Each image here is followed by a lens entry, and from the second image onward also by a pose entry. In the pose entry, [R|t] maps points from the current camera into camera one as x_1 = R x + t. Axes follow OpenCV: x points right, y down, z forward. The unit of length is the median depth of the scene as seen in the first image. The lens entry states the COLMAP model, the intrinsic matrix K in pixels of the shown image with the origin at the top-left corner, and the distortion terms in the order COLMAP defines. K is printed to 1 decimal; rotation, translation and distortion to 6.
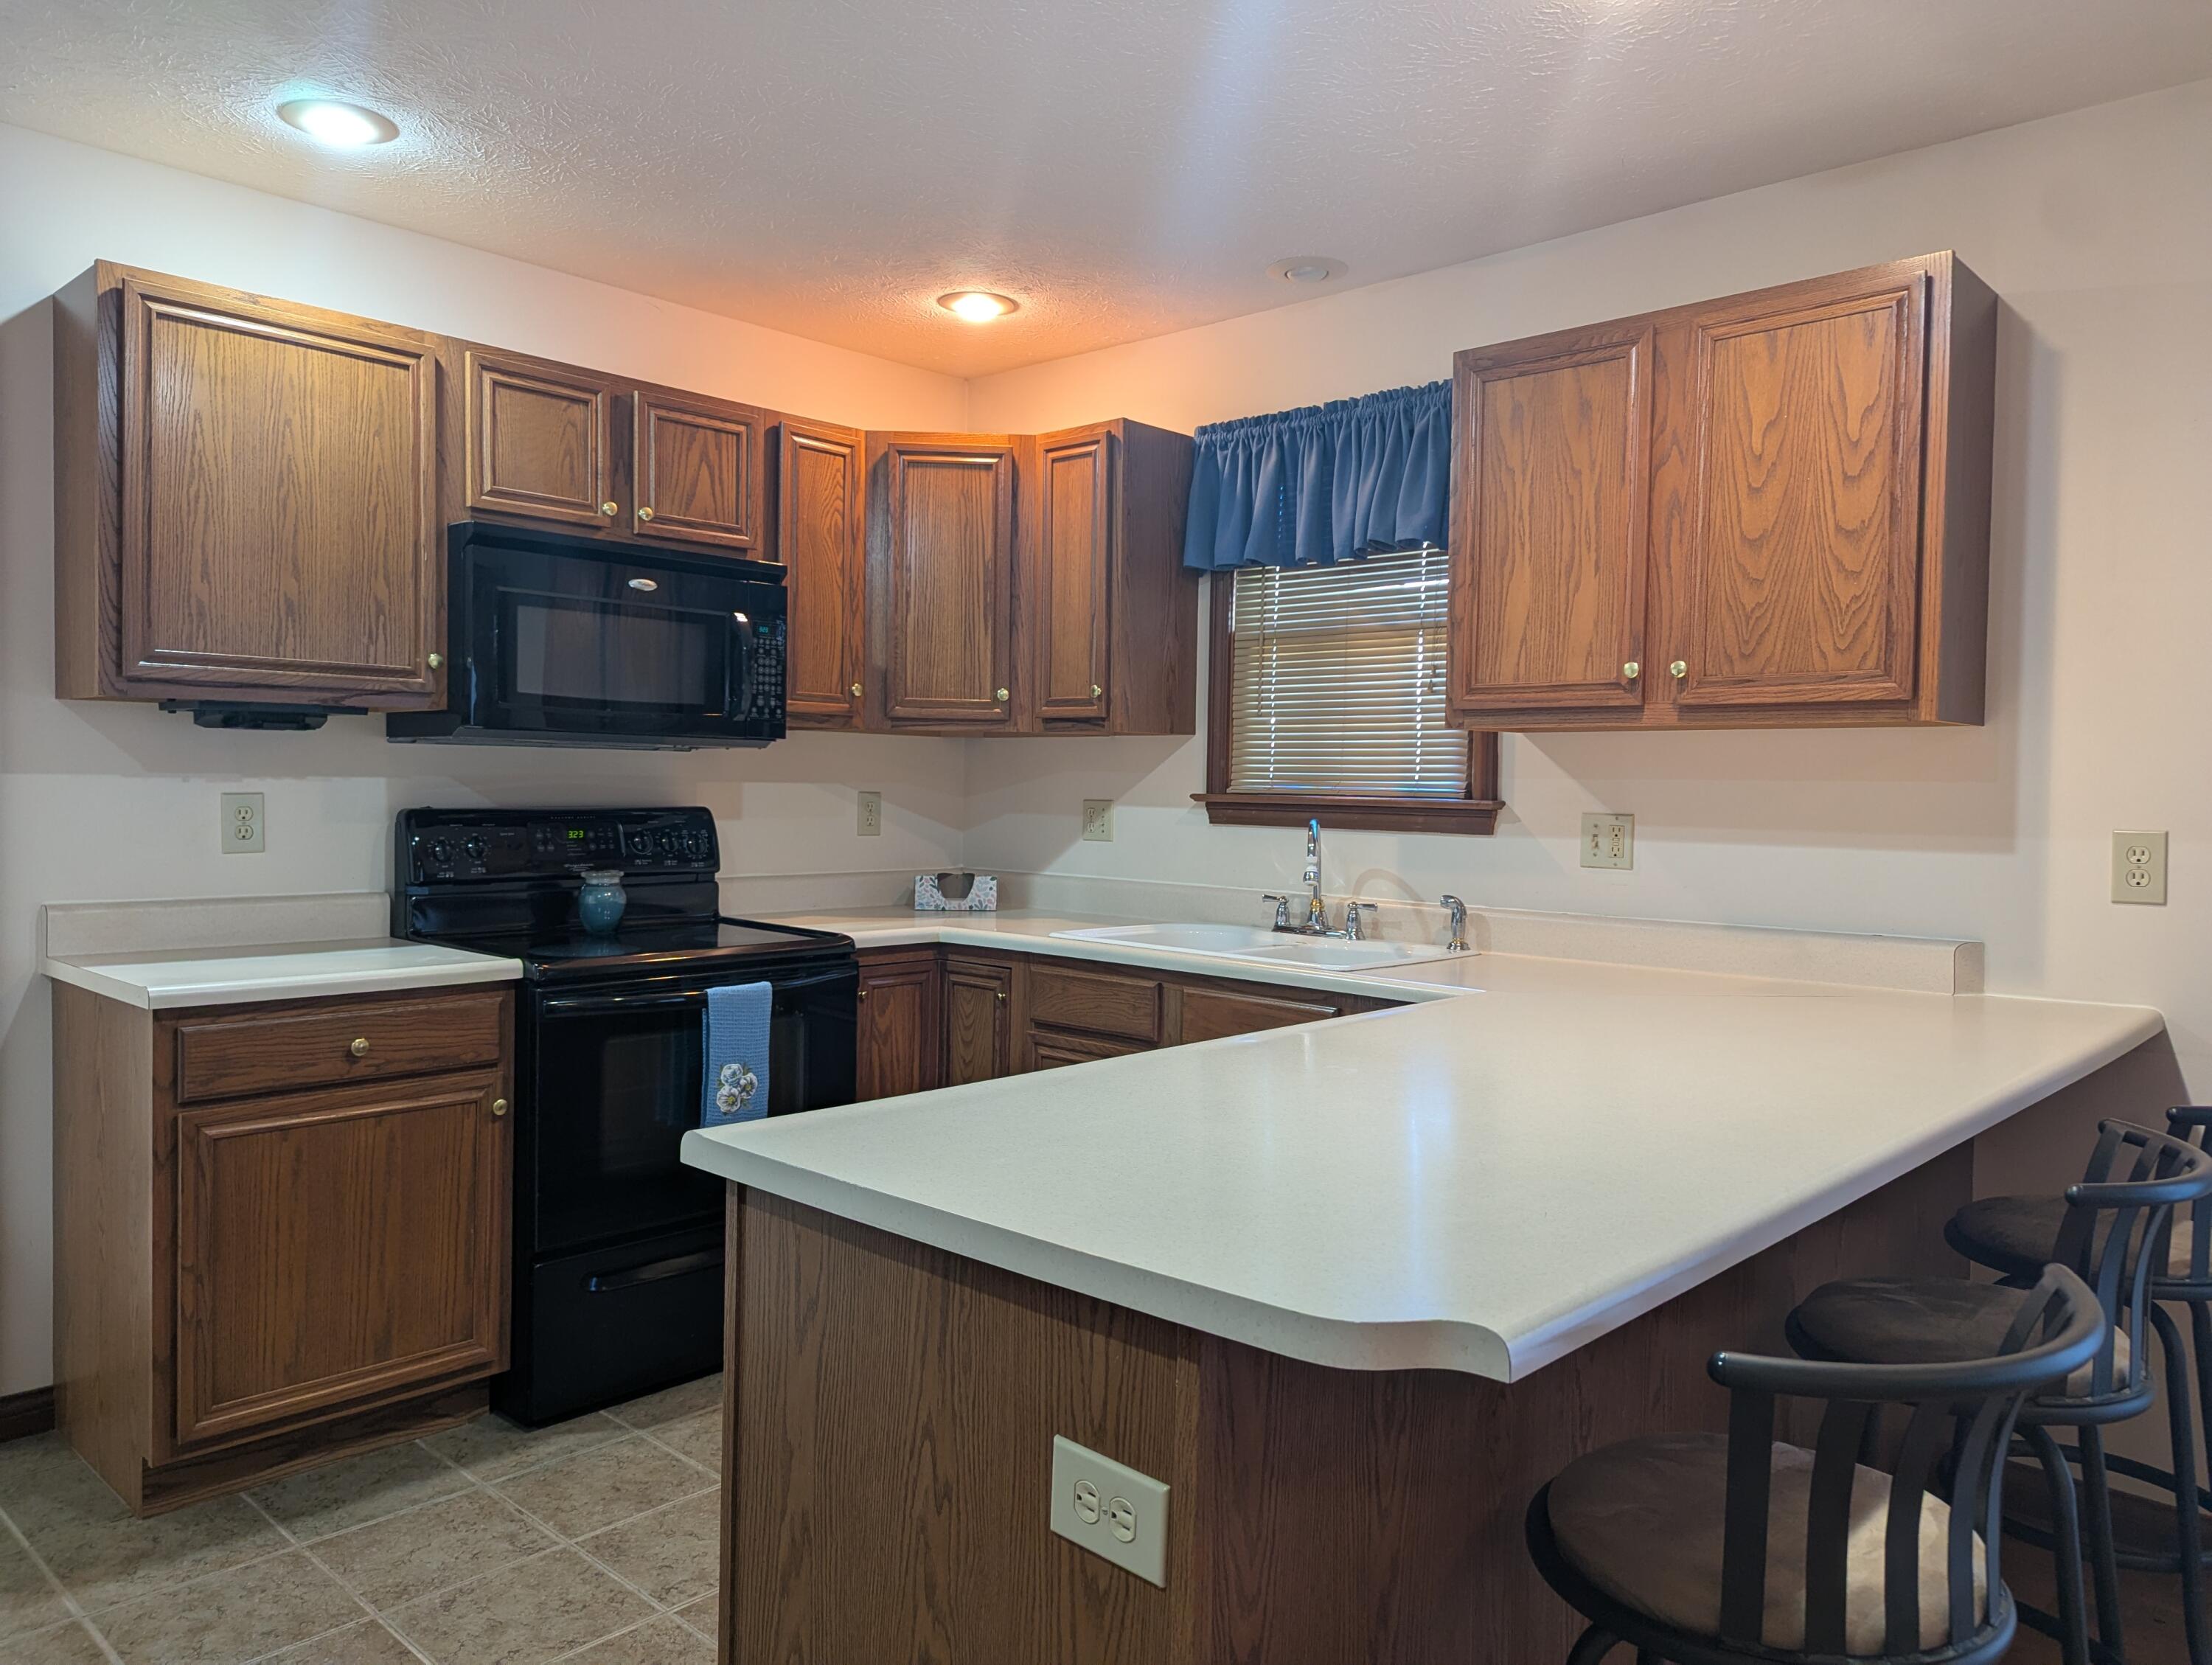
lens RADIAL K [[1543.1, 0, 1115.2], [0, 1543.1, 826.6], [0, 0, 1]] dist [0.032245, -0.002593]
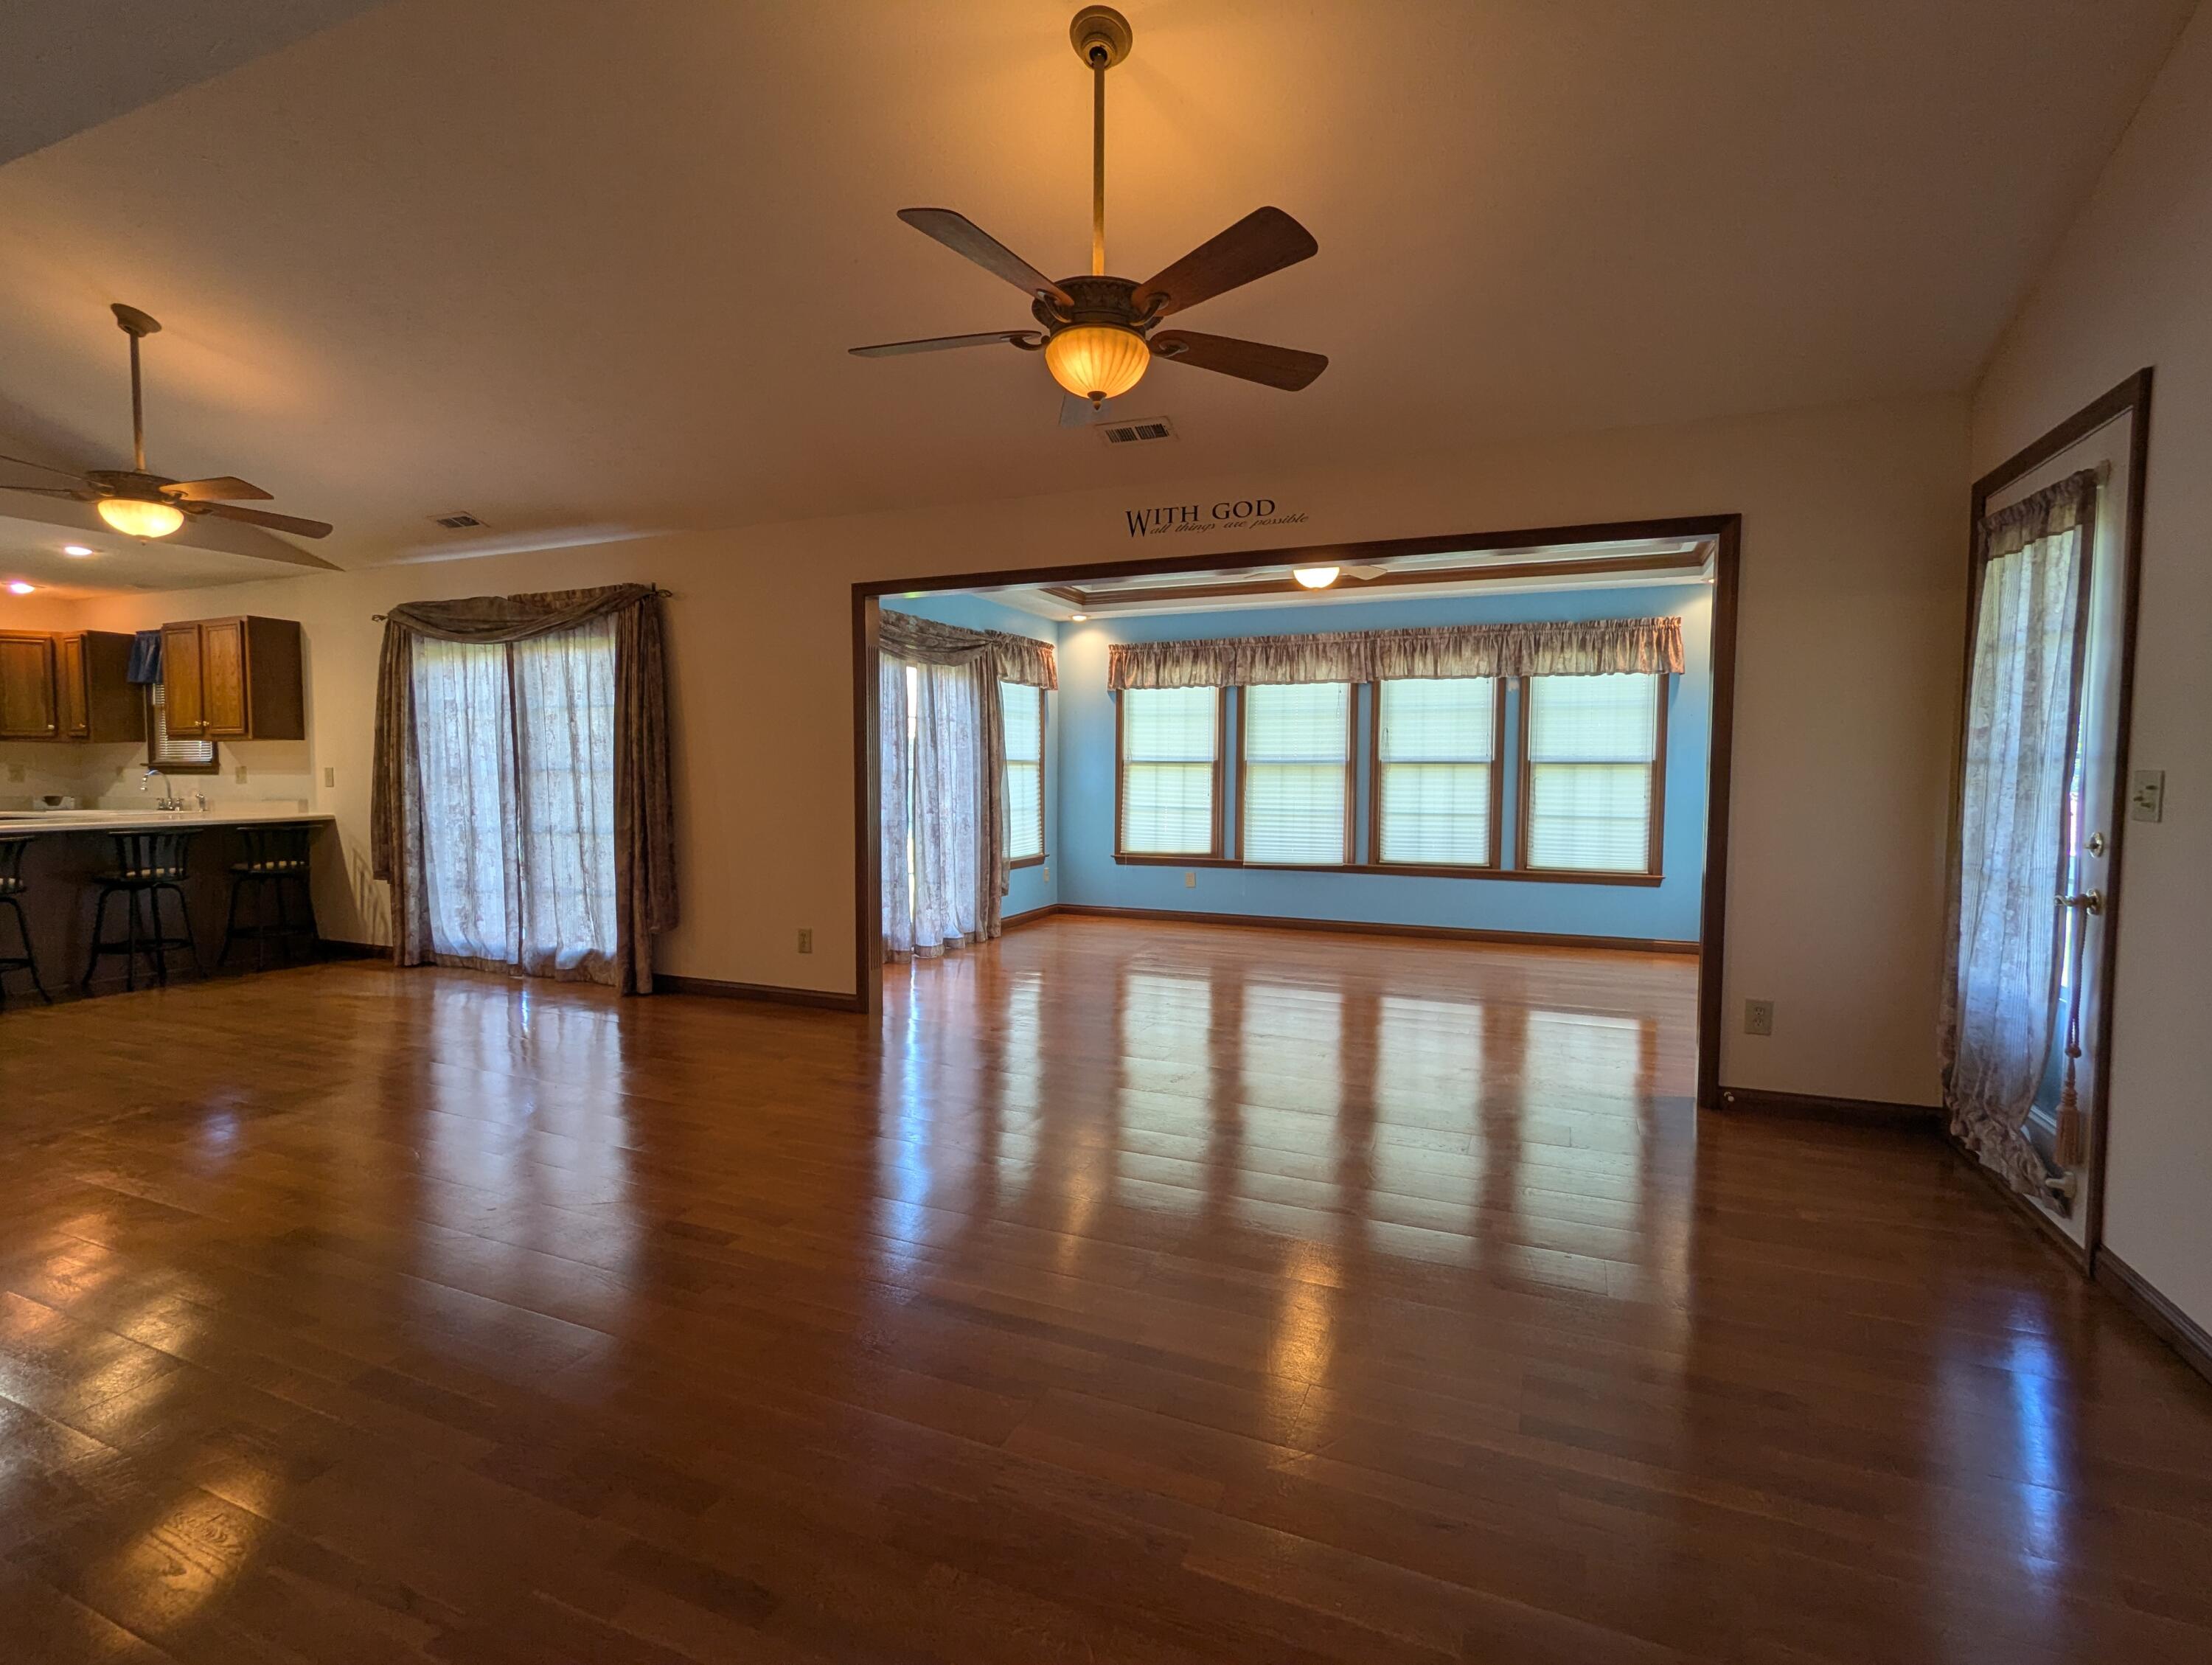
lens RADIAL K [[1043.8, 0, 1106.0], [0, 1043.8, 832.5], [0, 0, 1]] dist [0.000415, 0.000141]
pose [[0.941942, -0.030753, 0.334364, 1.242343], [0.021250, 0.999261, 0.032043, 0.093928], [-0.335103, -0.023077, 0.941899, -1.601347]]
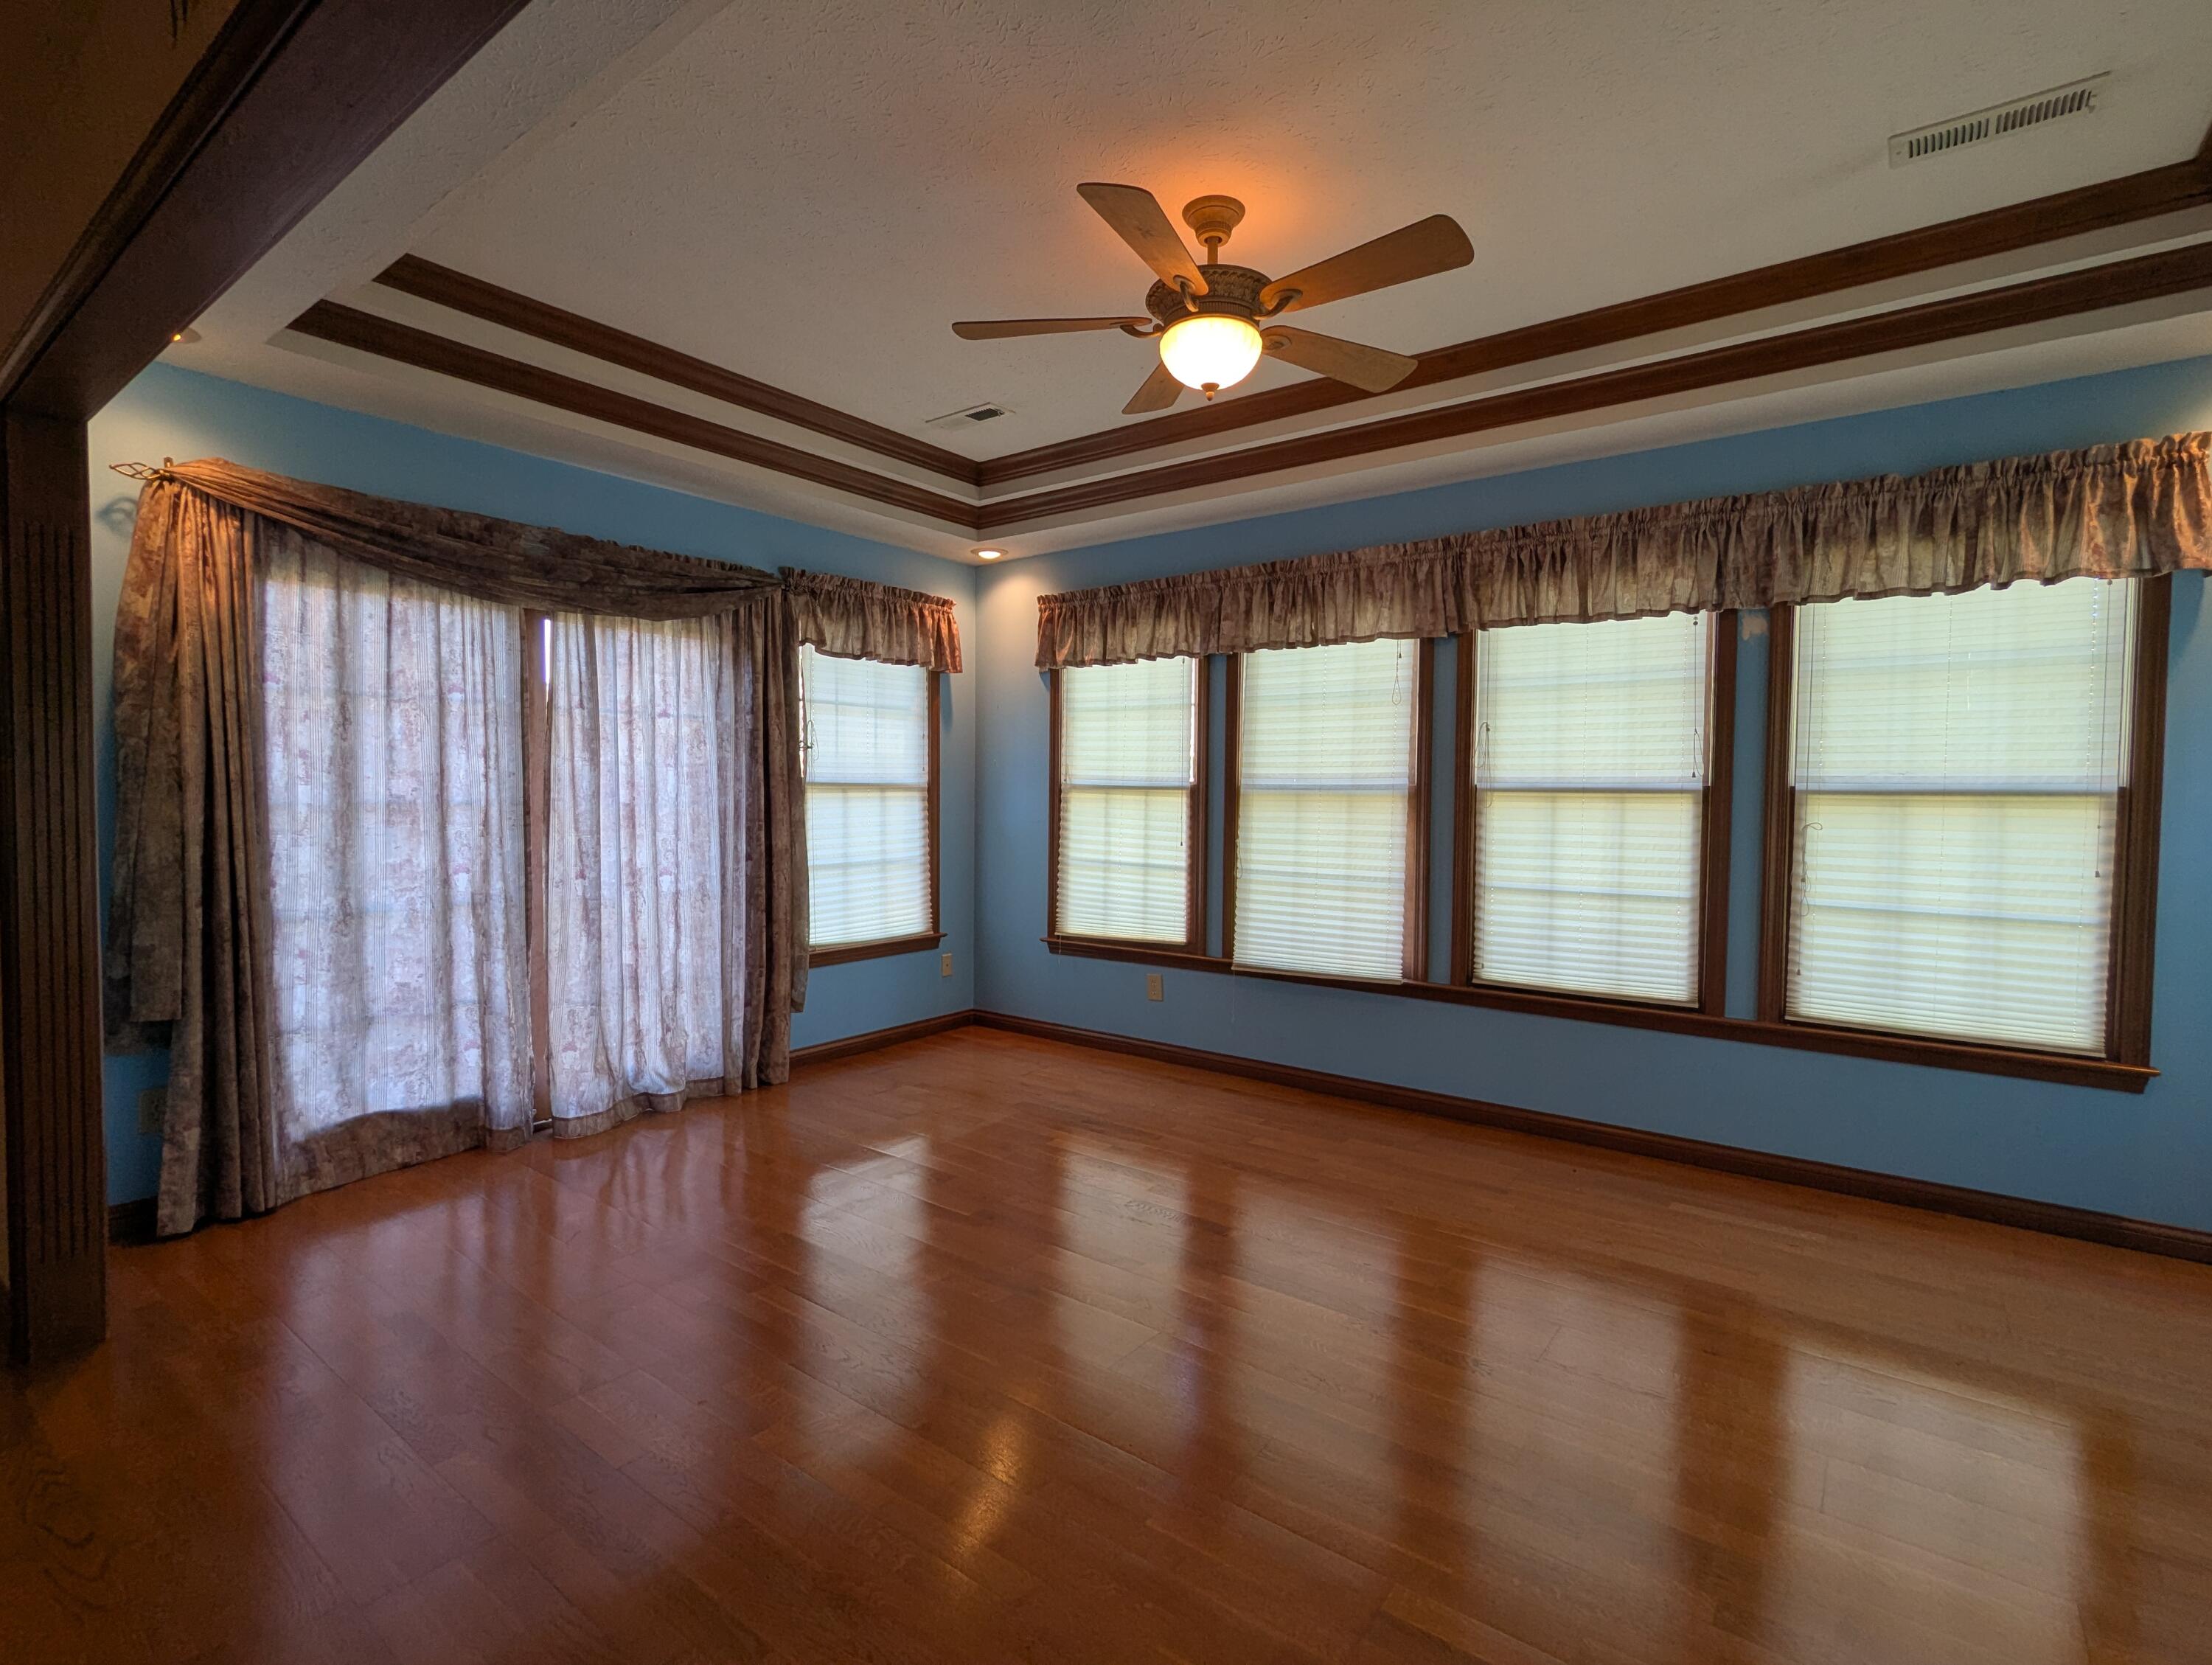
lens RADIAL K [[1058.5, 0, 1106.0], [0, 1058.5, 832.5], [0, 0, 1]] dist [0.003546, 0.002266]
pose [[0.994915, -0.011169, 0.100100, 2.046137], [0.010507, 0.999919, 0.007139, 0.062219], [-0.100171, -0.006051, 0.994952, -0.794377]]
